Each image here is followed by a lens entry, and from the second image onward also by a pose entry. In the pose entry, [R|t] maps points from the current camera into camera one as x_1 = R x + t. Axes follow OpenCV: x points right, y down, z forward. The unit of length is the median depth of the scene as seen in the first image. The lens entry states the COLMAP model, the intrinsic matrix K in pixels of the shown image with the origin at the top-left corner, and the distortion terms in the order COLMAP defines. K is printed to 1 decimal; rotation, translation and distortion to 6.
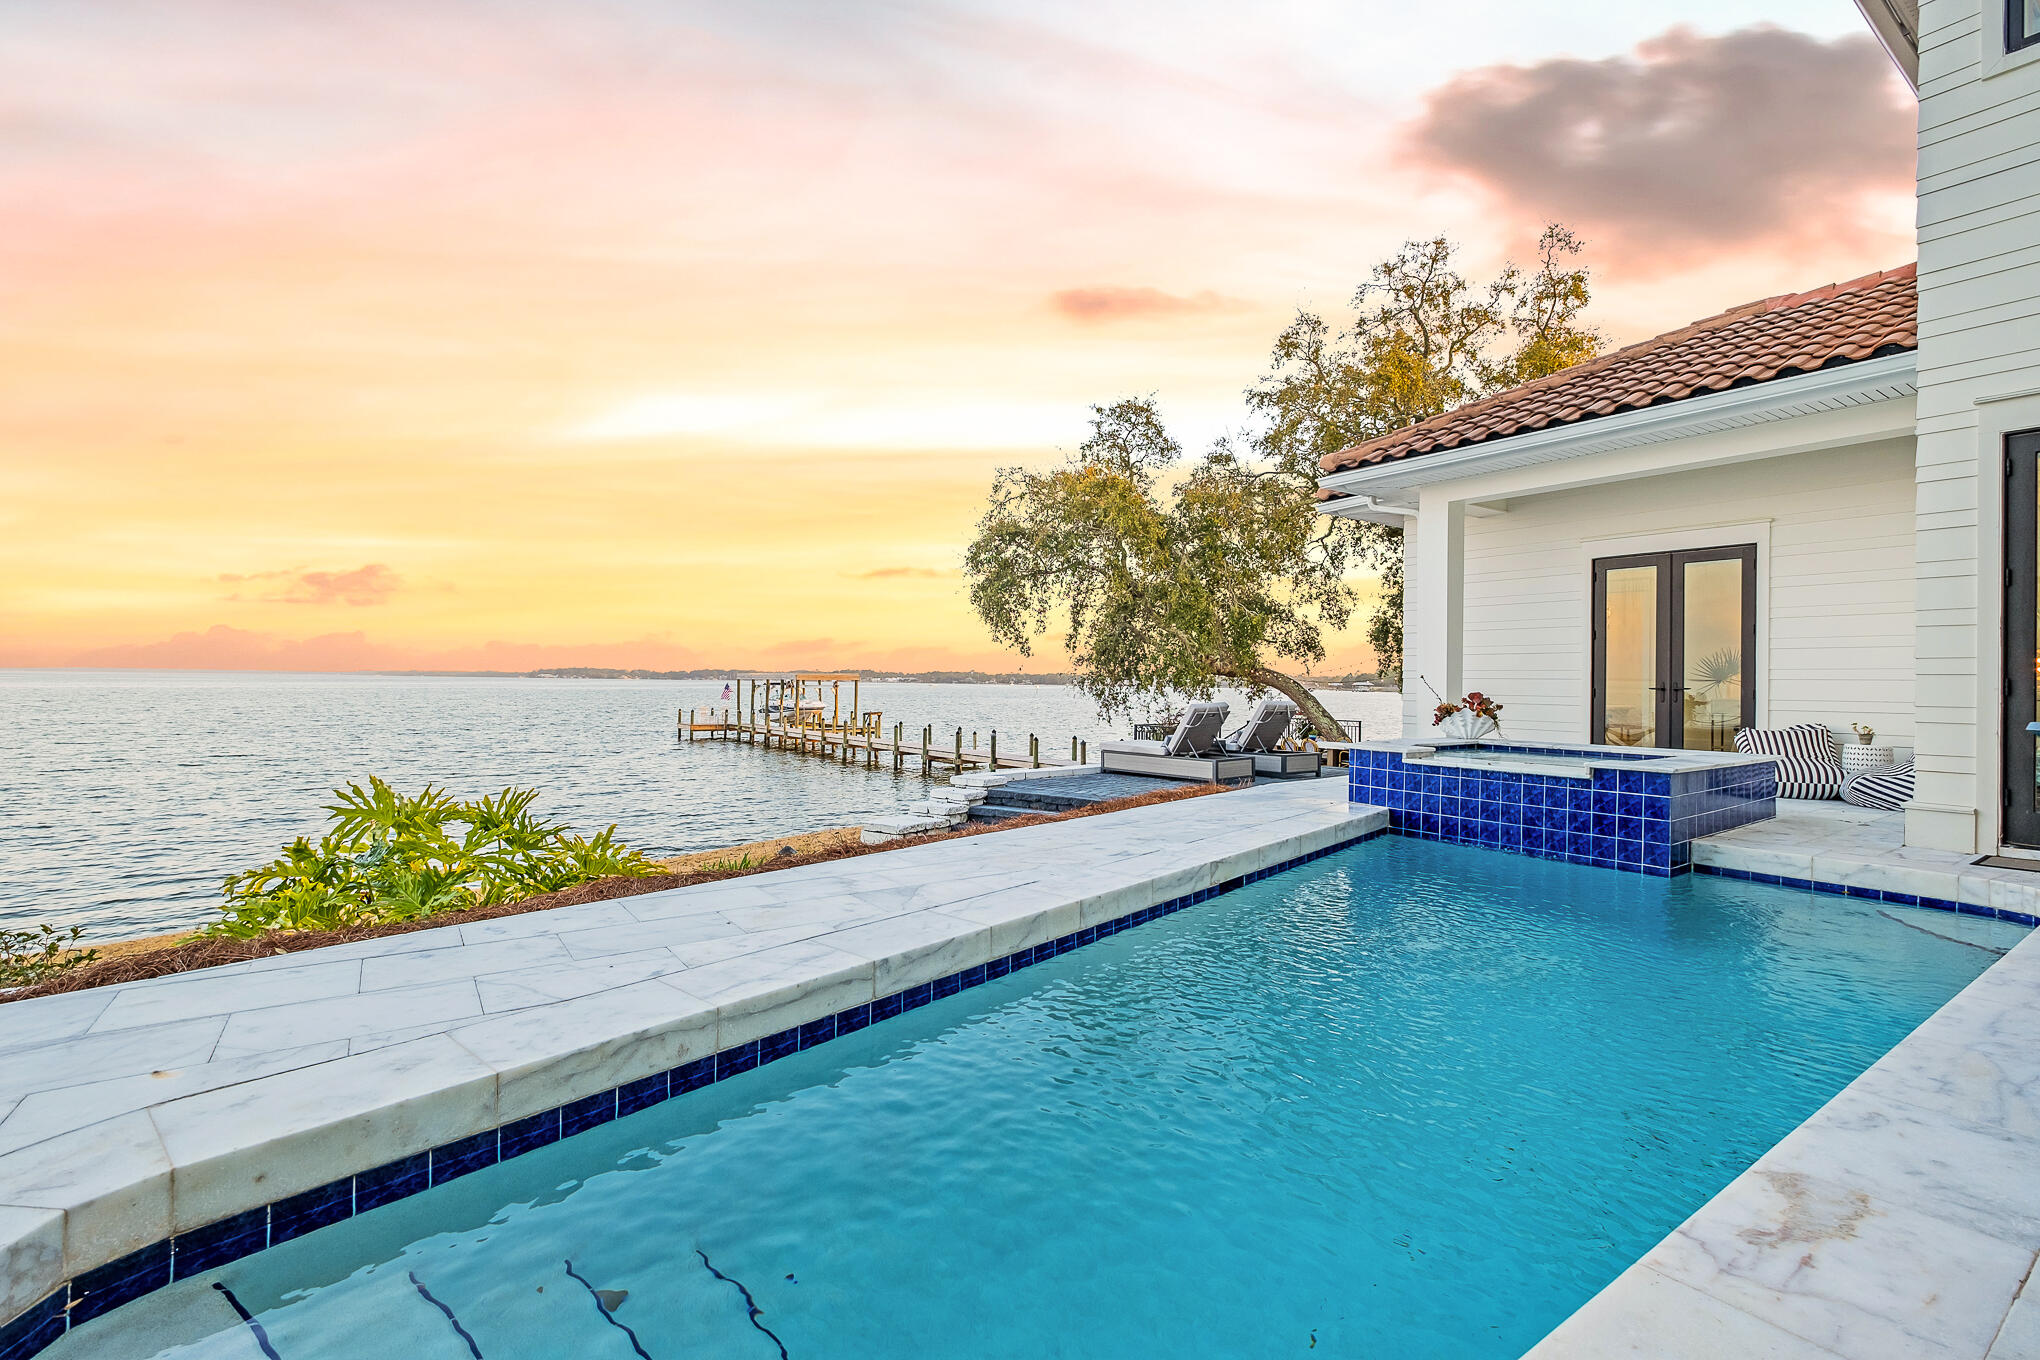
lens RADIAL K [[910.1, 0, 1006.6], [0, 910.1, 674.4], [0, 0, 1]] dist [0.002183, -0.000035]
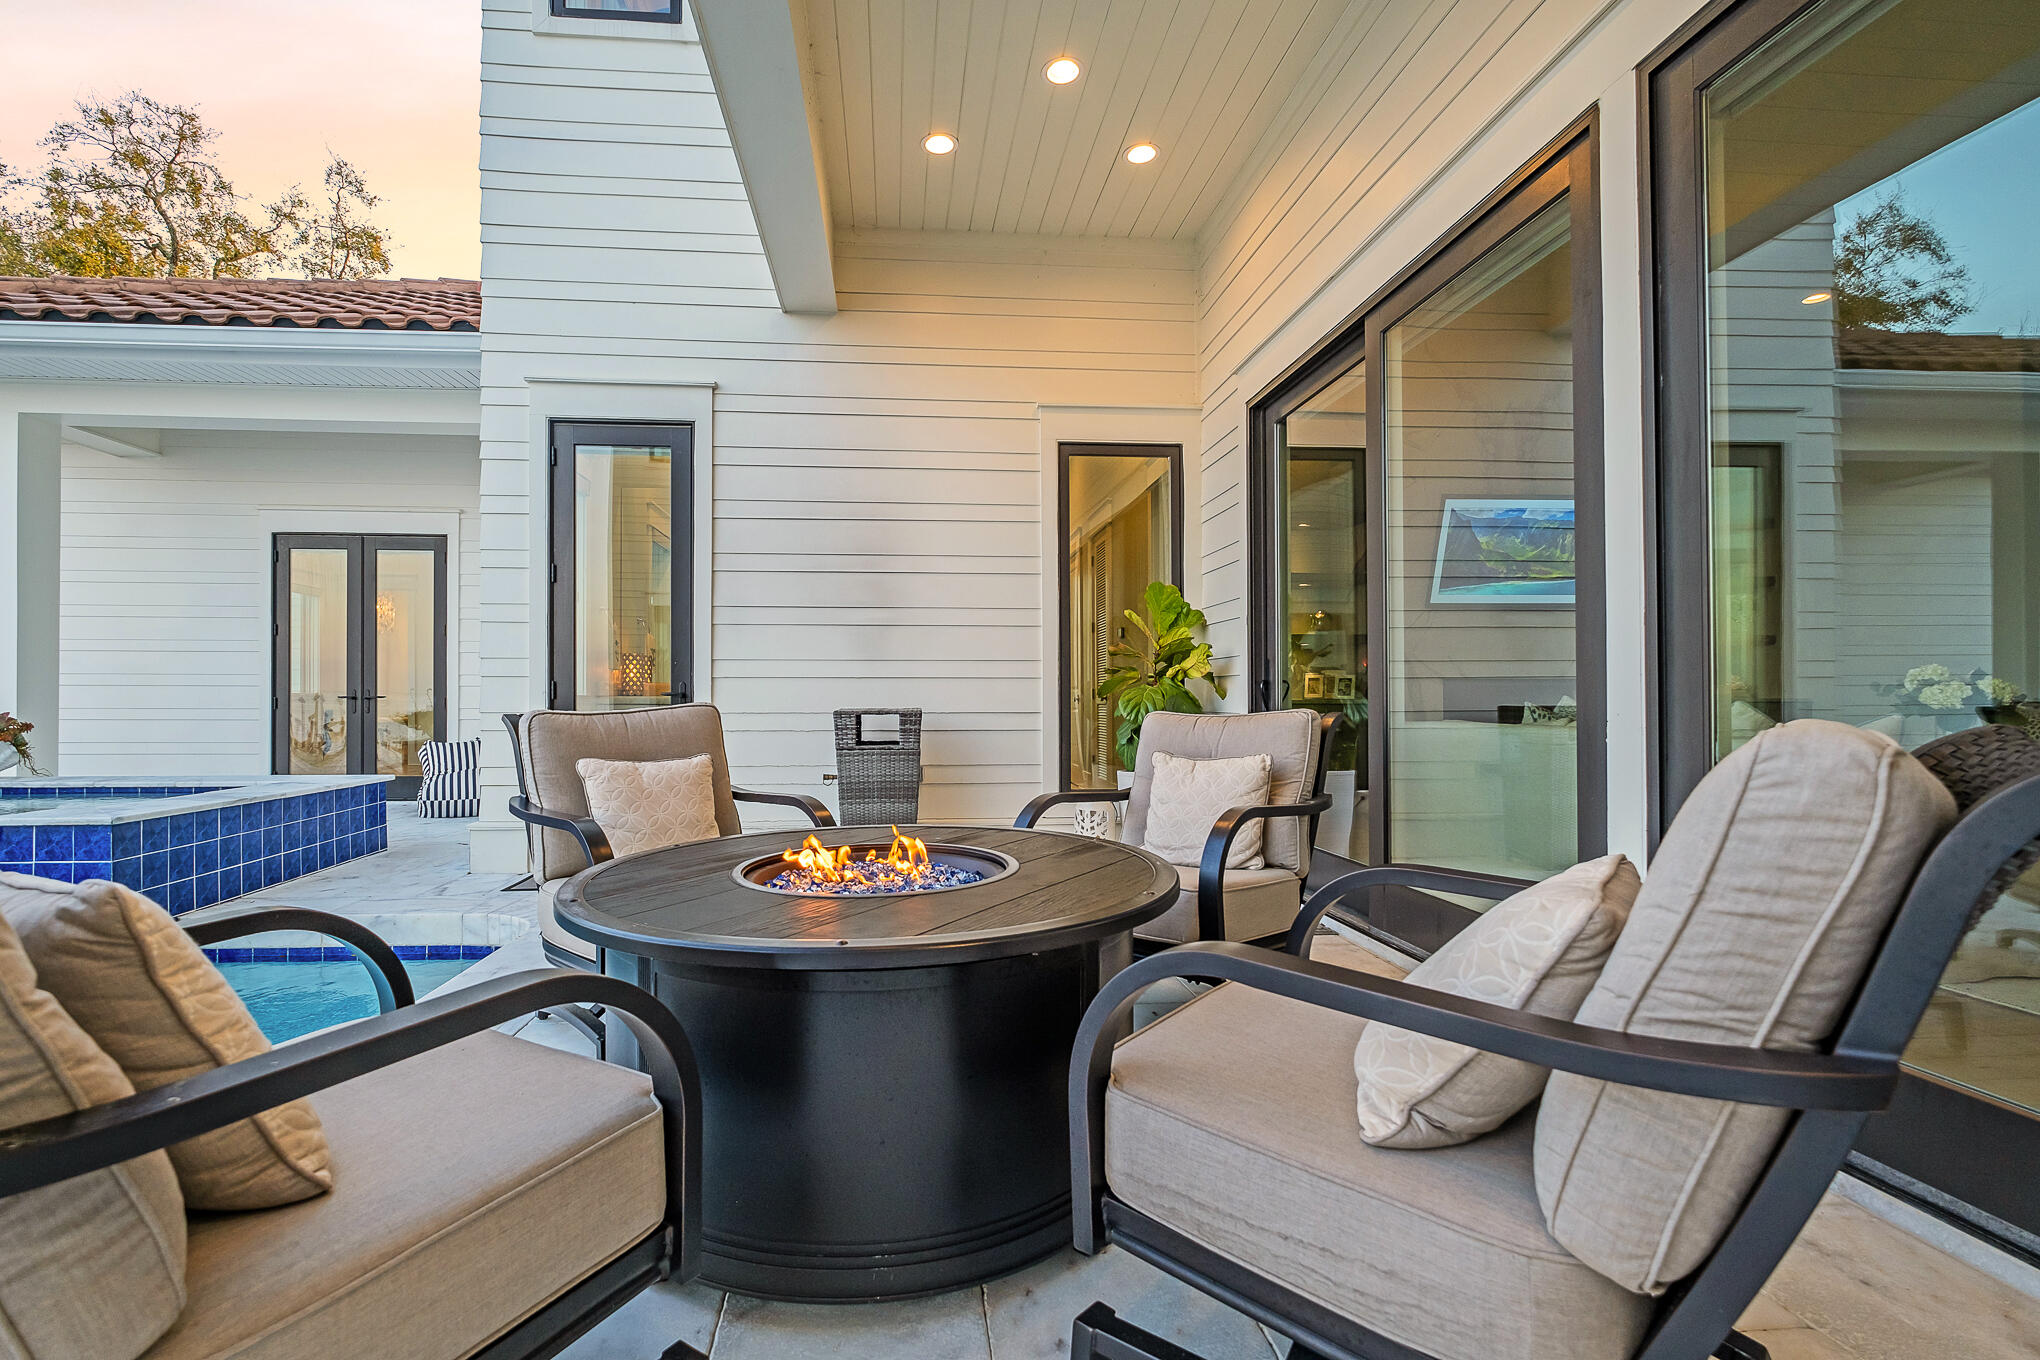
lens RADIAL K [[910.1, 0, 965.9], [0, 910.1, 705.9], [0, 0, 1]] dist [0.002183, -0.000035]
pose [[0.503210, -0.017441, 0.863988, 0.281465], [-0.002756, 0.999759, 0.021788, 0.004101], [-0.864160, -0.013345, 0.503041, 0.092331]]
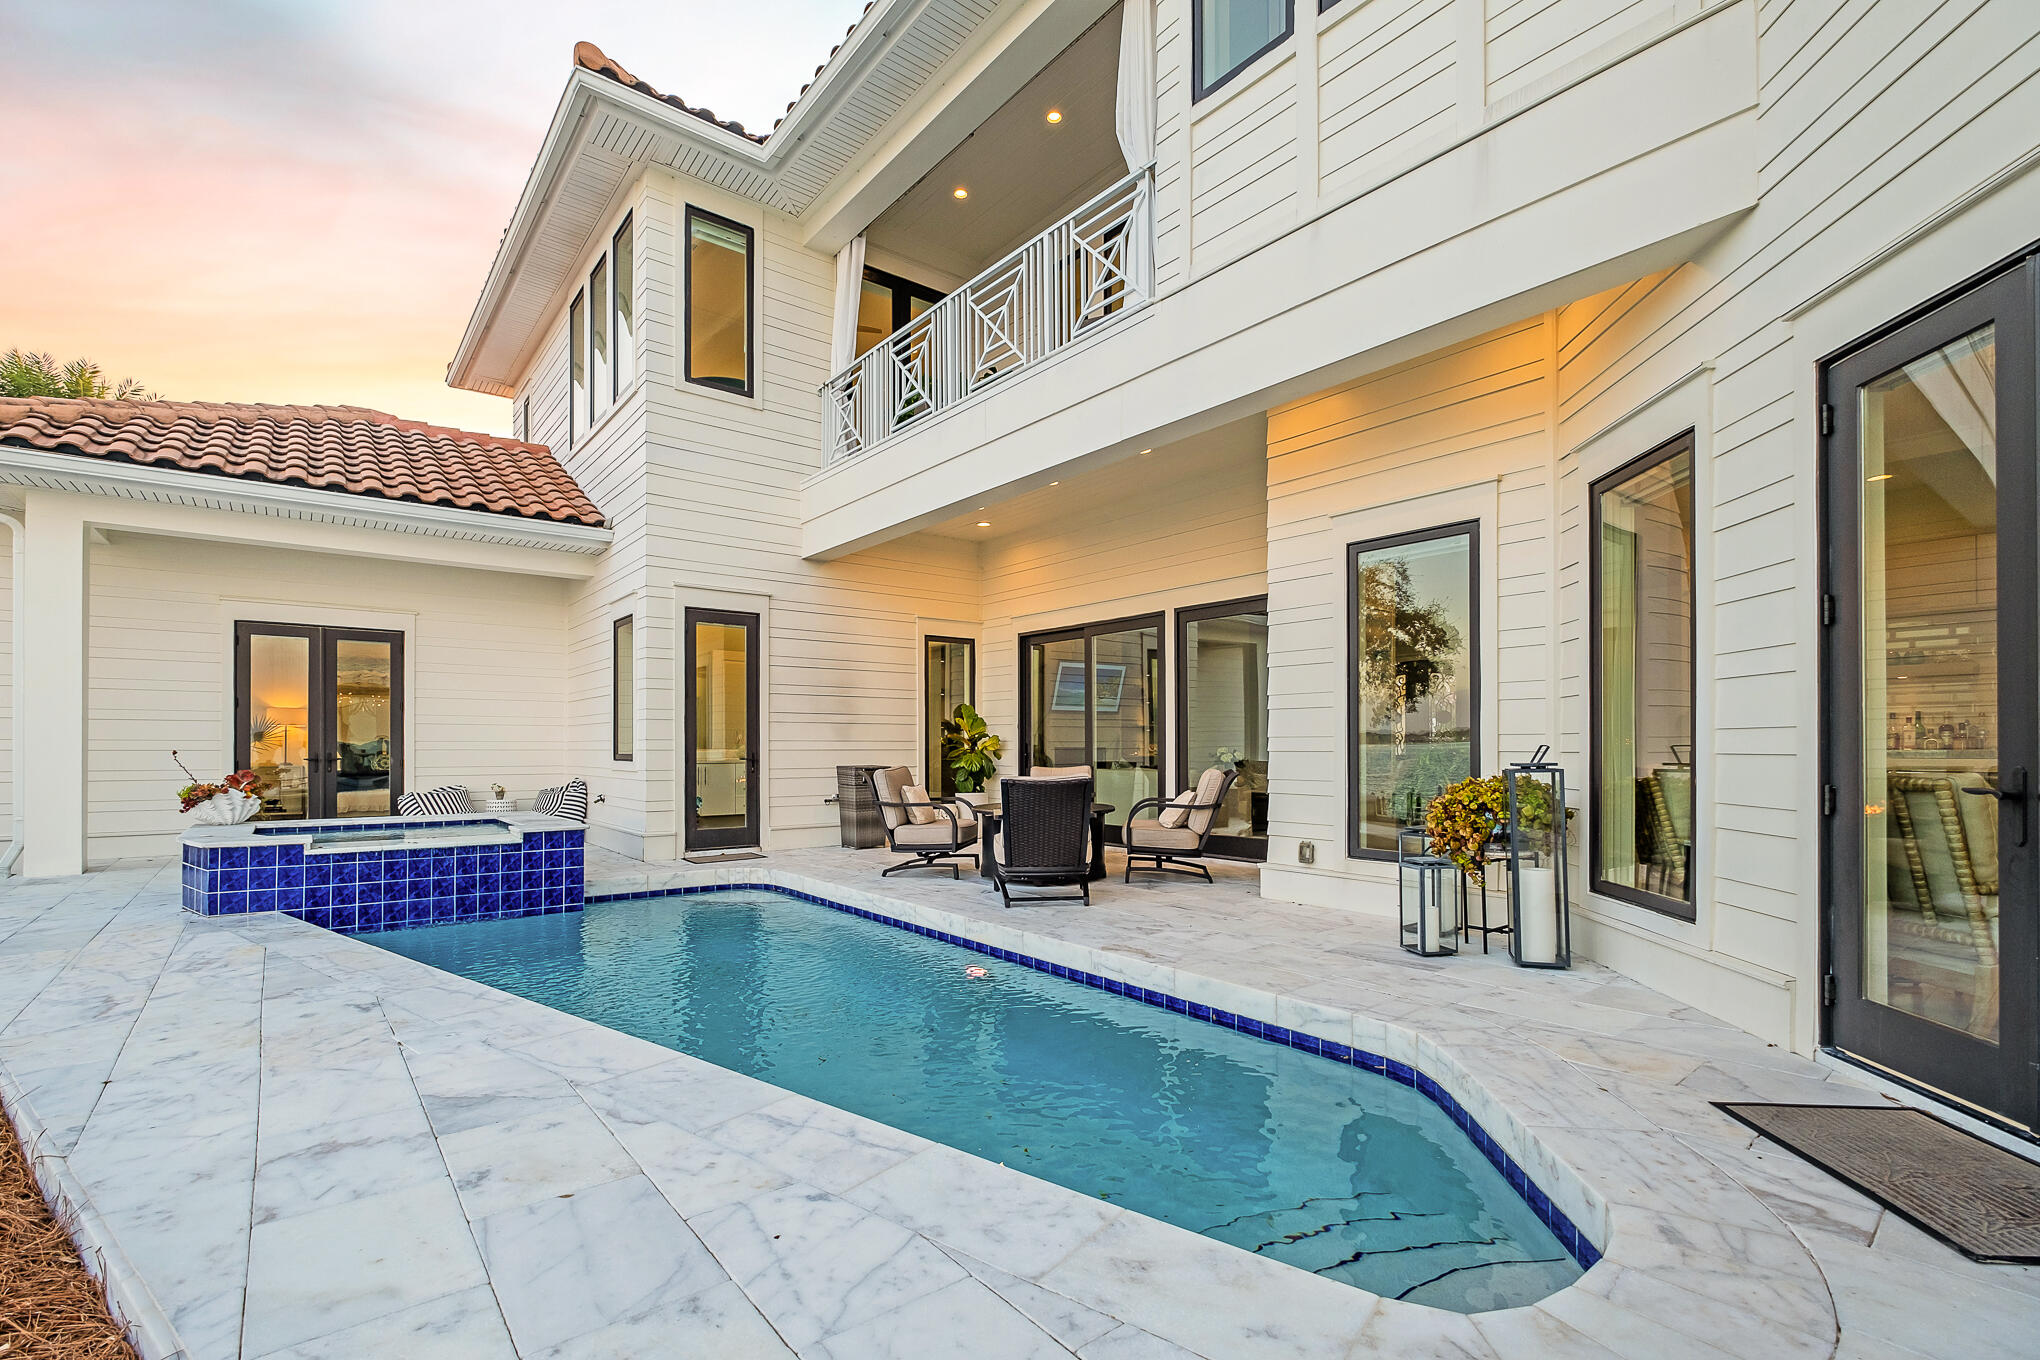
lens RADIAL K [[910.1, 0, 1024.2], [0, 910.1, 743.6], [0, 0, 1]] dist [0.002183, -0.000035]
pose [[-0.070882, -0.005205, 0.997471, -0.361729], [-0.011023, 0.999929, 0.004435, -0.015492], [-0.997424, -0.010681, -0.070935, 0.282621]]
